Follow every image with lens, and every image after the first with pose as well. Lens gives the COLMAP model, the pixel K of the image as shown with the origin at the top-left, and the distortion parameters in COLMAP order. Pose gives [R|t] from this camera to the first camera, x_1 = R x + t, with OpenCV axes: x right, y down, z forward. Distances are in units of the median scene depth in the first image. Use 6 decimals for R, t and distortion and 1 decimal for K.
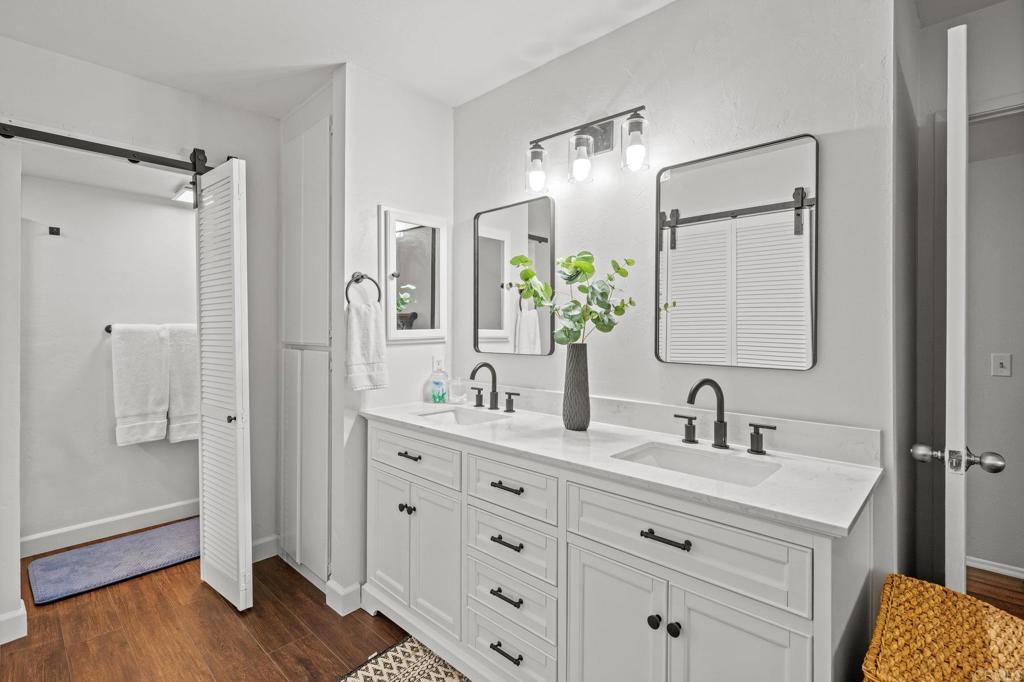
lens RADIAL K [[474.1, 0, 500.9], [0, 474.1, 326.2], [0, 0, 1]] dist [0.003330, -0.001023]
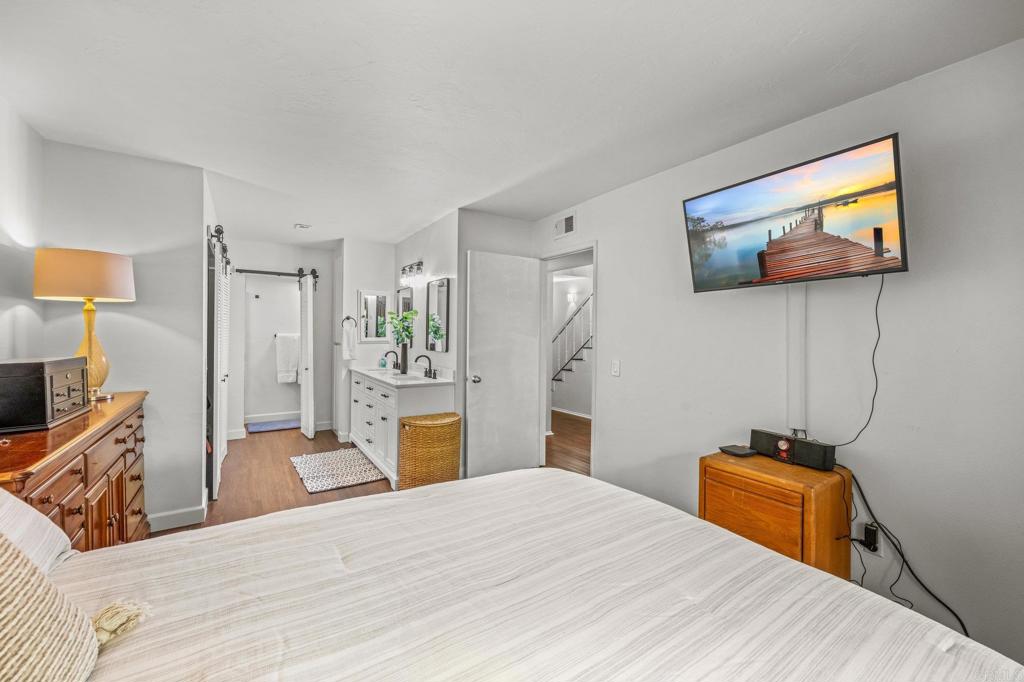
lens RADIAL K [[413.9, 0, 508.6], [0, 413.9, 334.4], [0, 0, 1]] dist [-0.000520, -0.000290]
pose [[0.971658, 0.010813, -0.236143, 1.159631], [-0.009861, 0.999938, 0.005214, -0.031139], [0.236185, -0.002738, 0.971704, -1.081610]]
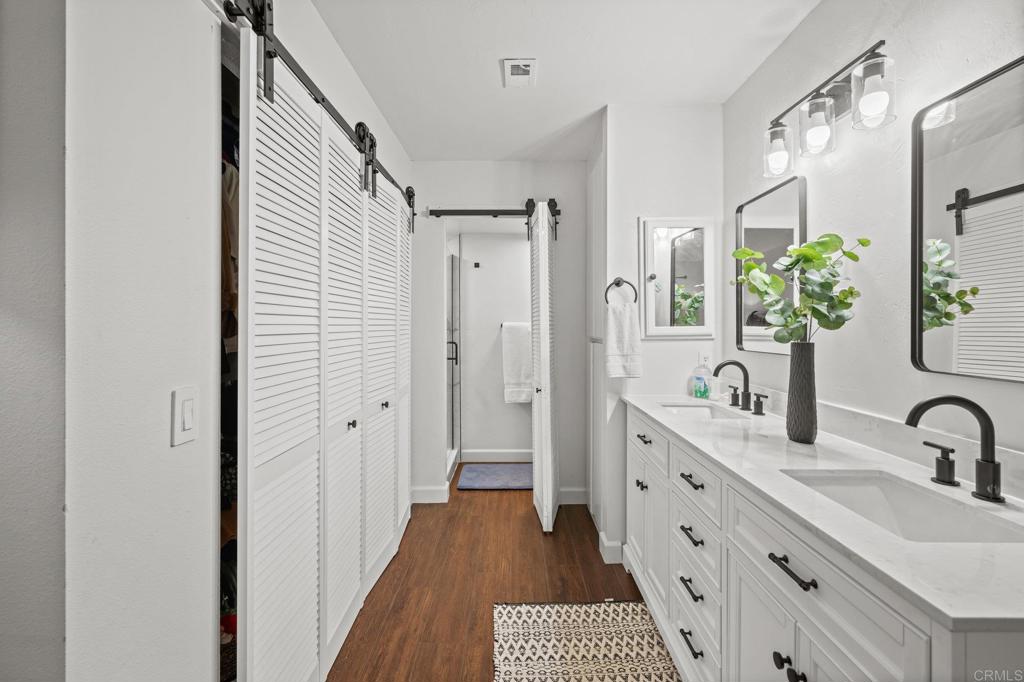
lens RADIAL K [[447.2, 0, 518.3], [0, 447.2, 322.0], [0, 0, 1]] dist [-0.002296, -0.000457]
pose [[0.698468, -0.004359, -0.715628, 0.329137], [0.001923, 0.999989, -0.004215, 0.001033], [0.715638, 0.001568, 0.698469, 0.046379]]
